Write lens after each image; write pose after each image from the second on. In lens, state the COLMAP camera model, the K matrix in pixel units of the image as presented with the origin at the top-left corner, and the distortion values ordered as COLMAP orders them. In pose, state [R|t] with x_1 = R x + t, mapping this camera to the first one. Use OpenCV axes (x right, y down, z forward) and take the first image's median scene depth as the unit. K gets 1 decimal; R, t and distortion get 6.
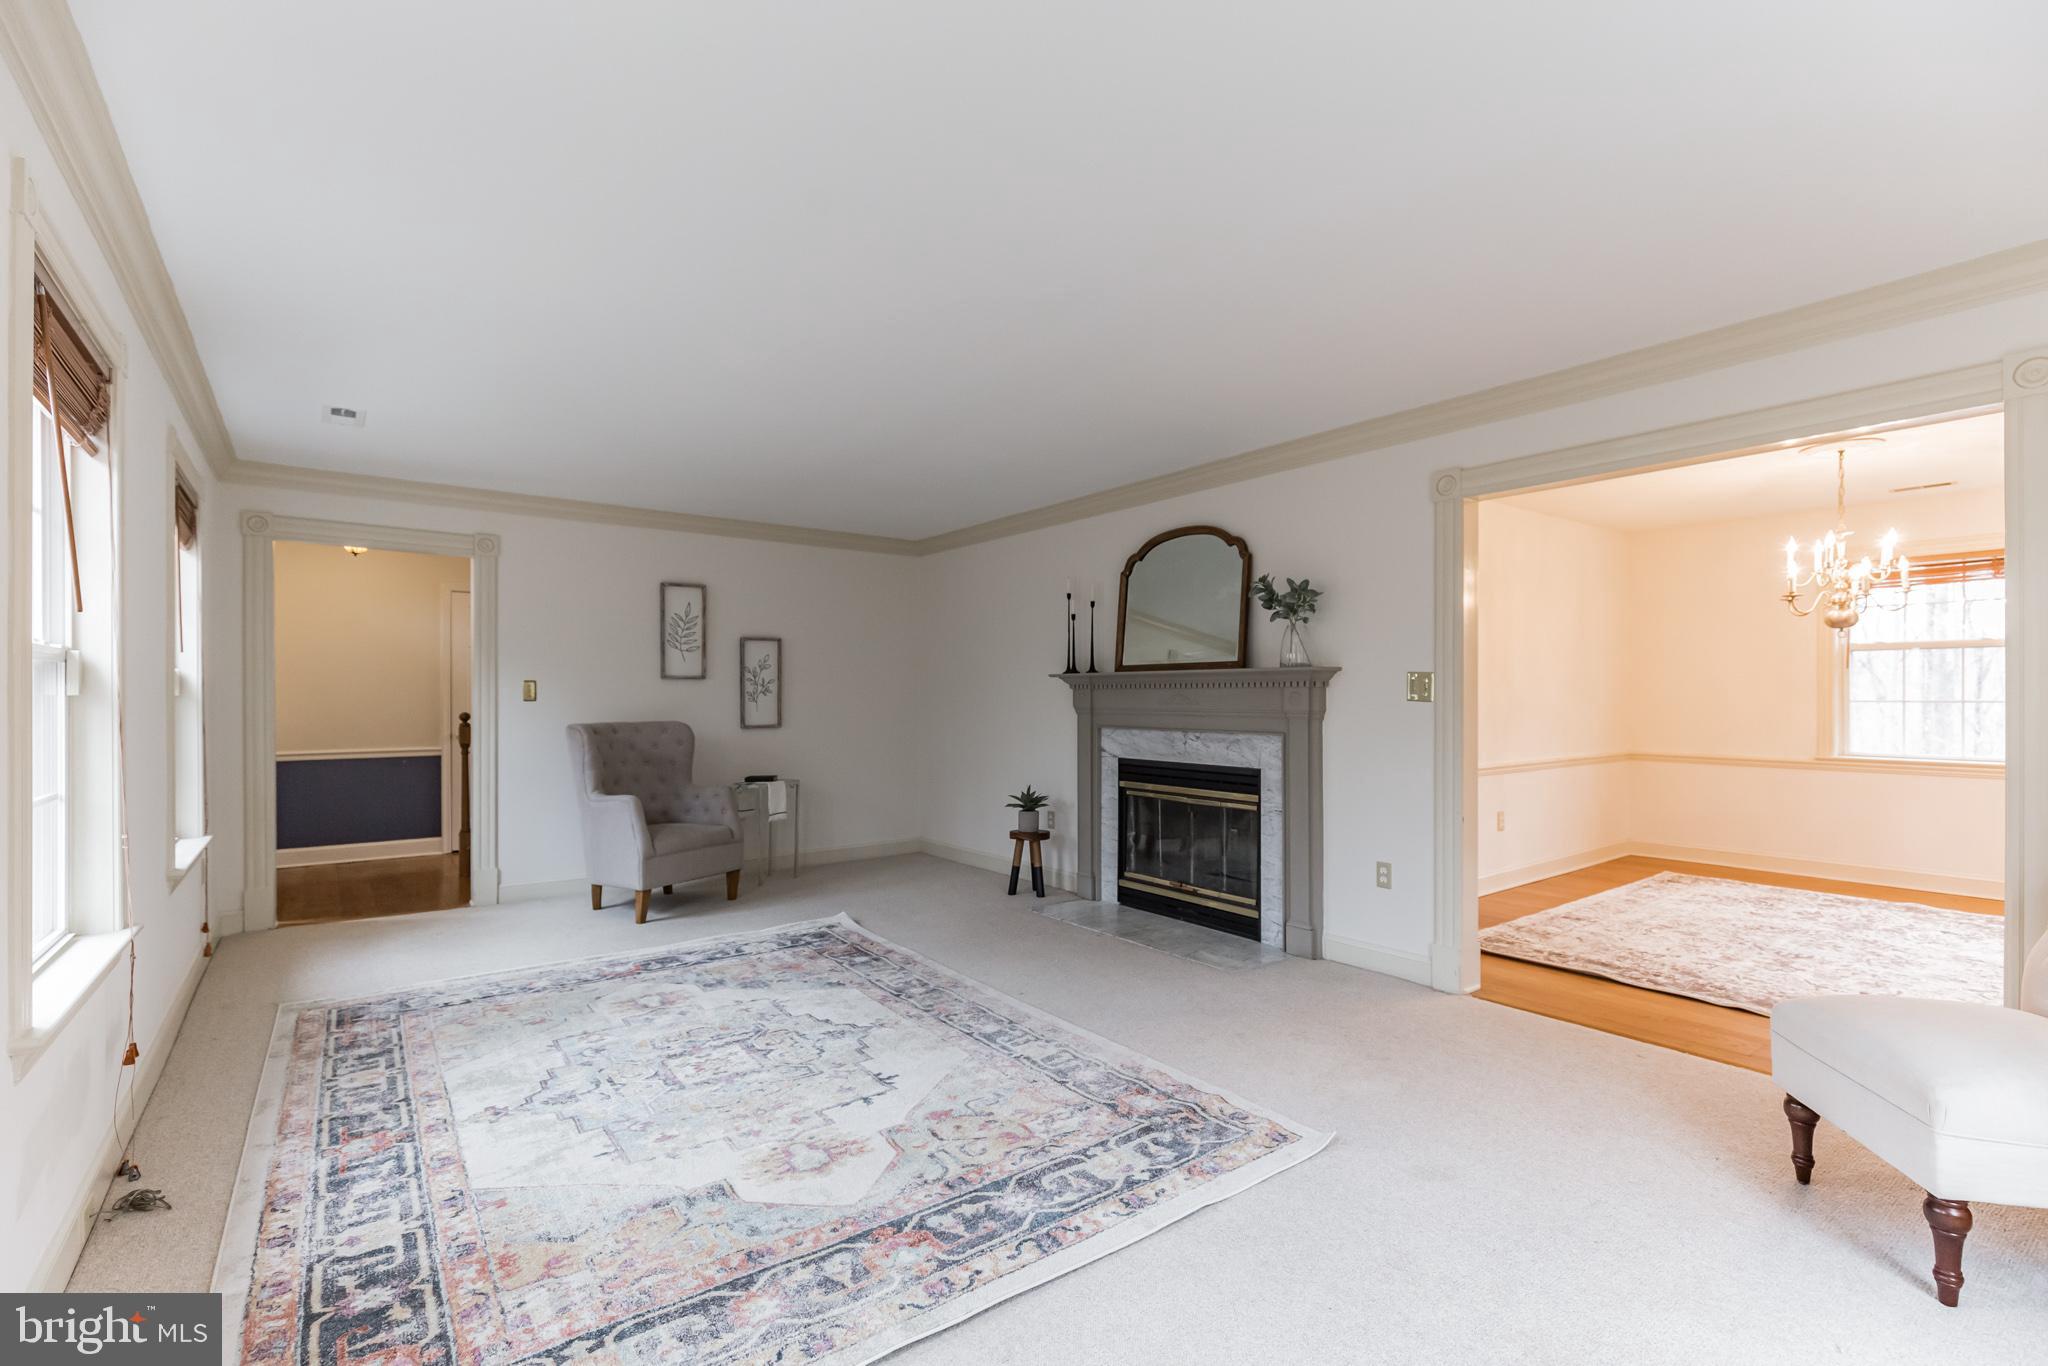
lens RADIAL K [[928.9, 0, 1030.4], [0, 928.9, 687.1], [0, 0, 1]] dist [0.001746, 0.004009]
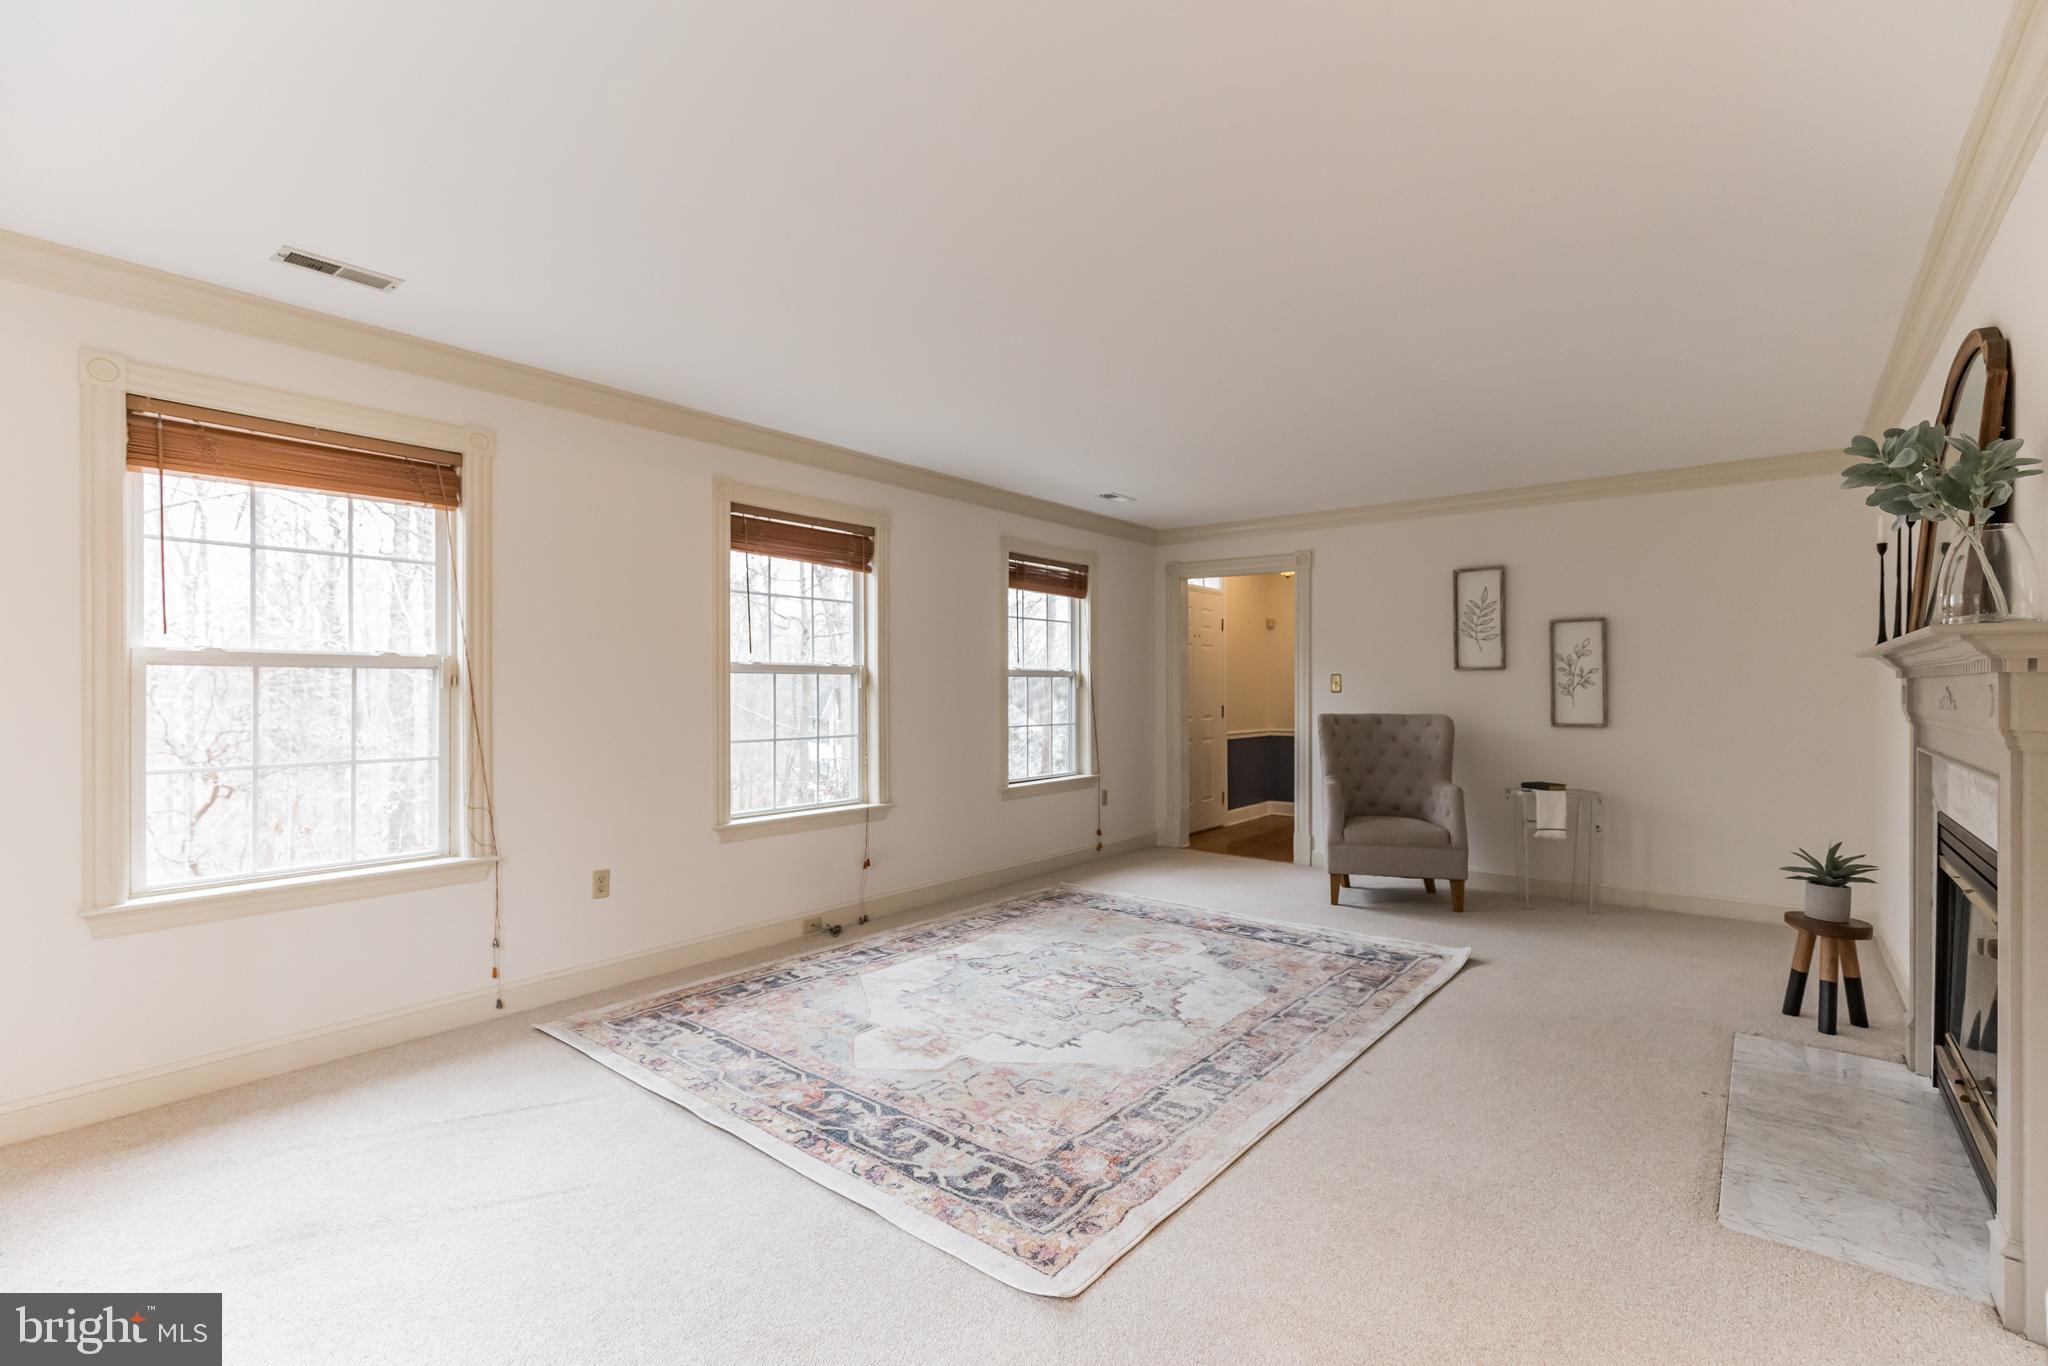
lens RADIAL K [[928.9, 0, 1014.5], [0, 928.9, 690.8], [0, 0, 1]] dist [0.001746, 0.004009]
pose [[0.234213, 0.007396, -0.972157, 0.685916], [0.008312, 0.999919, 0.009610, -0.001386], [0.972150, -0.010332, 0.234133, 0.535087]]
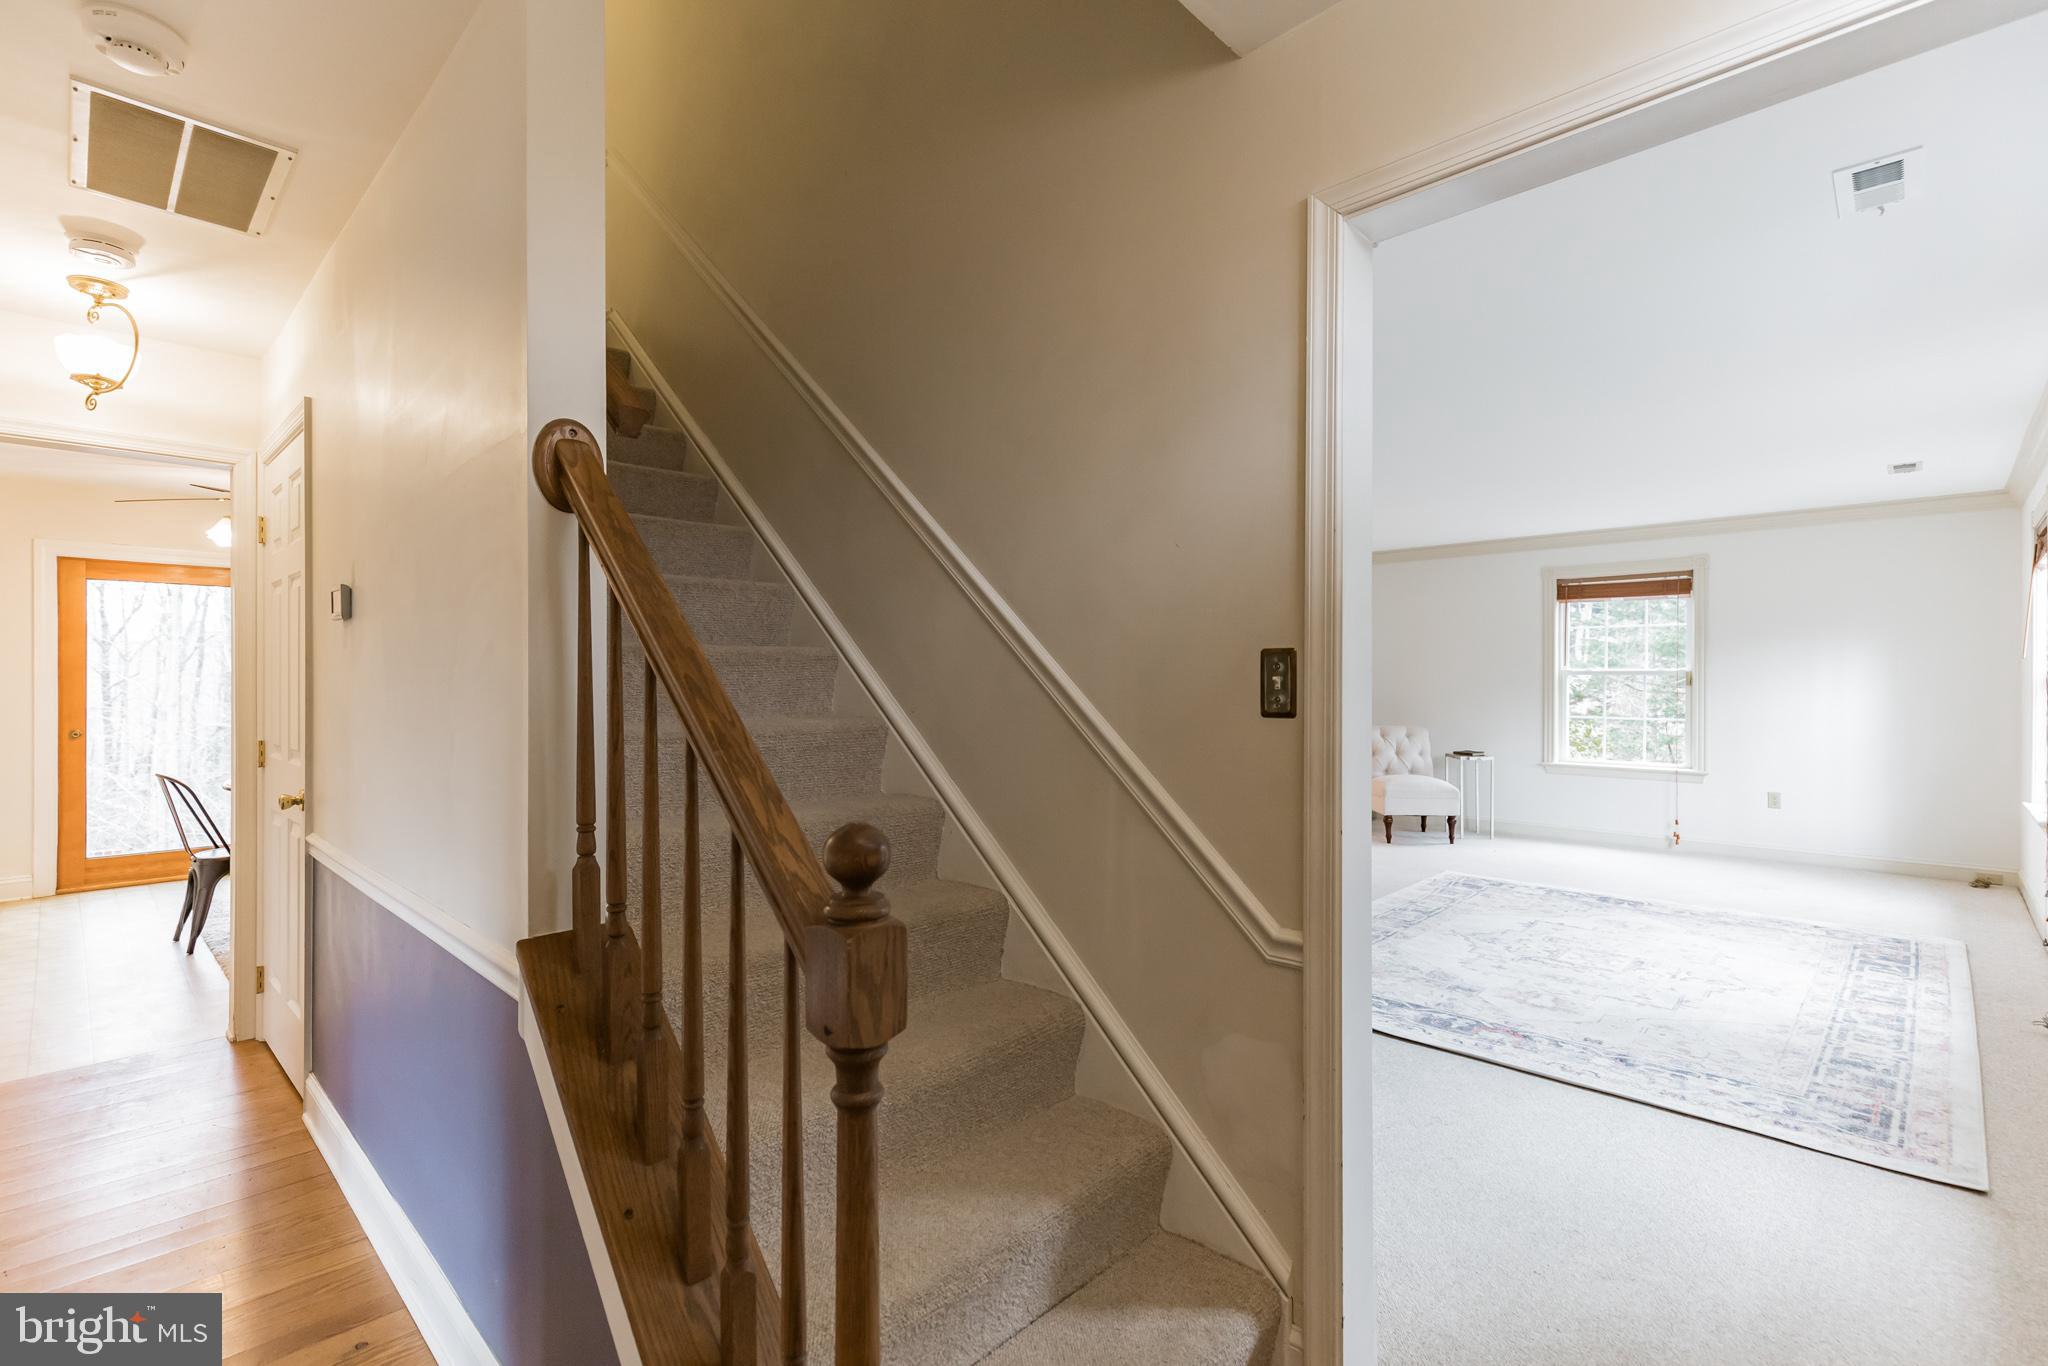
lens RADIAL K [[928.9, 0, 1013.7], [0, 928.9, 696.9], [0, 0, 1]] dist [0.001746, 0.004009]
pose [[-0.150715, -0.010618, 0.988520, -1.269221], [-0.002093, 0.999944, 0.010421, 0.005493], [-0.988575, -0.000498, -0.150728, 1.667141]]
